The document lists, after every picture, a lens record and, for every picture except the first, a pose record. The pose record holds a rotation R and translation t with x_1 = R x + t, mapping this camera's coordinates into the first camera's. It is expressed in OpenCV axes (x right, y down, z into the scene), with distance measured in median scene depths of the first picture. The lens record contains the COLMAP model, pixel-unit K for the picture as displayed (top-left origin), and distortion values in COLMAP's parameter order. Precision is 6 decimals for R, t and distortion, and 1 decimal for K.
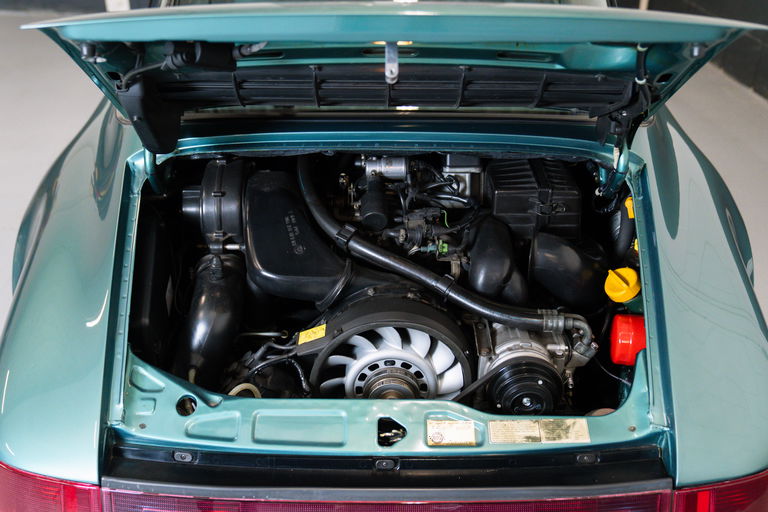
lens RADIAL K [[902.4, 0, 384.0], [0, 902.4, 256.0], [0, 0, 1]] dist [0.018651, 0.031931]
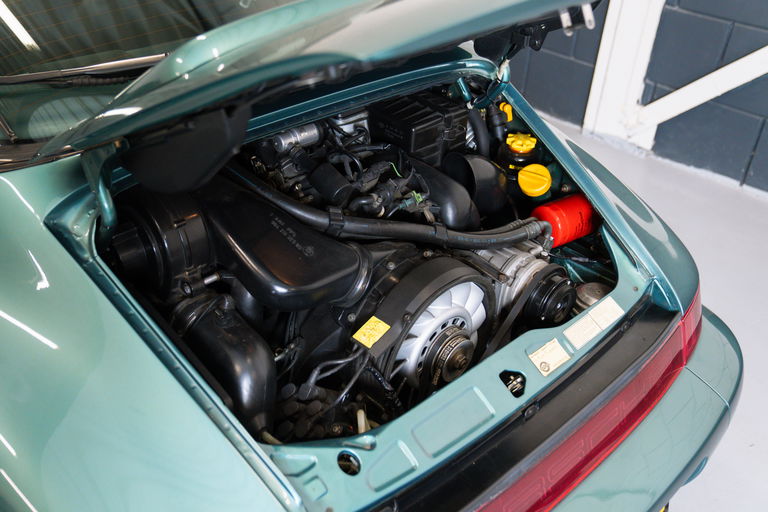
lens RADIAL K [[902.4, 0, 384.0], [0, 902.4, 256.0], [0, 0, 1]] dist [0.018651, 0.031931]
pose [[0.660292, -0.348376, 0.665318, -0.624891], [0.269242, 0.936820, 0.223332, -0.177046], [-0.701087, 0.031668, 0.712373, 0.333136]]
